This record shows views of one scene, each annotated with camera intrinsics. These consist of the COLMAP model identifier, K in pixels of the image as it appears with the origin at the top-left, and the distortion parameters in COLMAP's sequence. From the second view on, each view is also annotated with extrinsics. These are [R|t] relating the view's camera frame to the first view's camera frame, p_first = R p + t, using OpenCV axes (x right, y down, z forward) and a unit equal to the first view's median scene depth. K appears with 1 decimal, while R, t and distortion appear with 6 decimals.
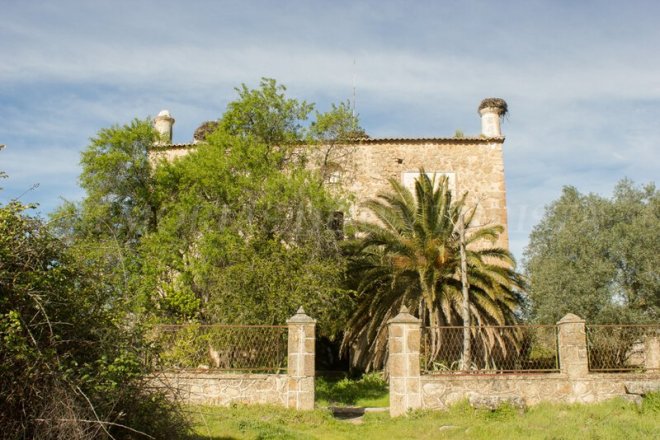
lens RADIAL K [[677.8, 0, 330.0], [0, 677.8, 220.0], [0, 0, 1]] dist [-0.156220, 0.221630]
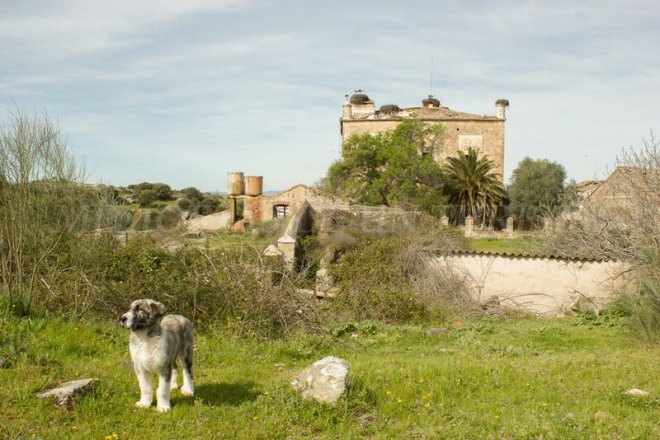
lens RADIAL K [[677.8, 0, 330.0], [0, 677.8, 220.0], [0, 0, 1]] dist [-0.156220, 0.221630]
pose [[0.999660, 0.008710, -0.024561, -0.350087], [-0.002269, 0.968007, 0.250913, -0.475309], [0.025961, -0.250772, 0.967698, -1.645384]]
